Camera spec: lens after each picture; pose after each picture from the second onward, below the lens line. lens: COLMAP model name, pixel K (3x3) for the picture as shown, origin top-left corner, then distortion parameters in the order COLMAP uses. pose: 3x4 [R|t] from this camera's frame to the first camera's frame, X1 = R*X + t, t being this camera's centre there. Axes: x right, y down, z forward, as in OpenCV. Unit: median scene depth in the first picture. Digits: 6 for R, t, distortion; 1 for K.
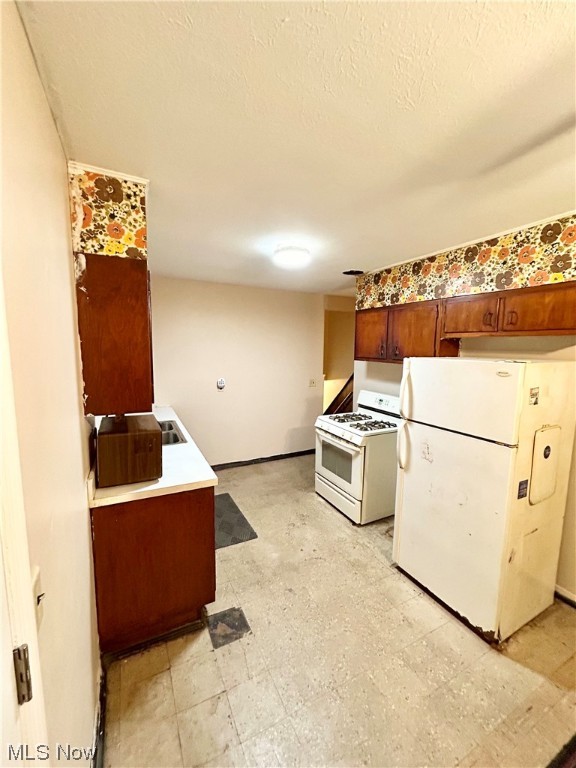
lens RADIAL K [[310.5, 0, 290.6], [0, 310.5, 383.2], [0, 0, 1]] dist [0.003113, -0.000108]
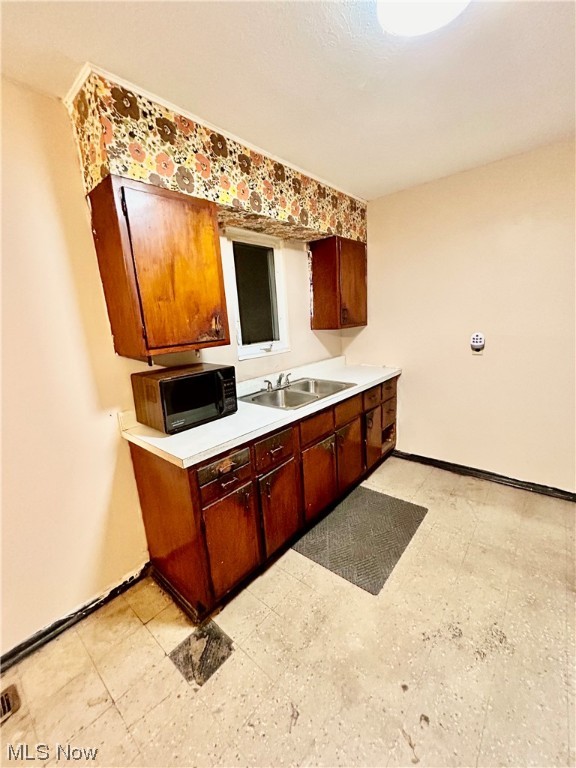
lens RADIAL K [[310.5, 0, 287.7], [0, 310.5, 382.0], [0, 0, 1]] dist [0.003113, -0.000108]
pose [[0.361568, 0.144484, -0.921083, 0.368565], [-0.036725, 0.989360, 0.140778, 0.011528], [0.931622, -0.017074, 0.363027, 0.714977]]
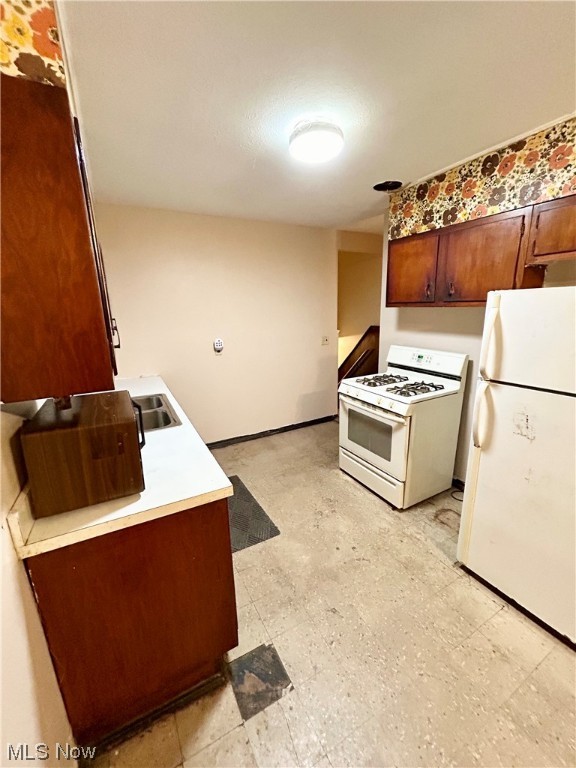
lens RADIAL K [[310.5, 0, 289.1], [0, 310.5, 382.0], [0, 0, 1]] dist [0.003113, -0.000108]
pose [[0.998957, -0.044502, 0.010233, -0.083334], [0.043002, 0.992191, 0.117084, 0.015706], [-0.015364, -0.116522, 0.993069, 0.279662]]
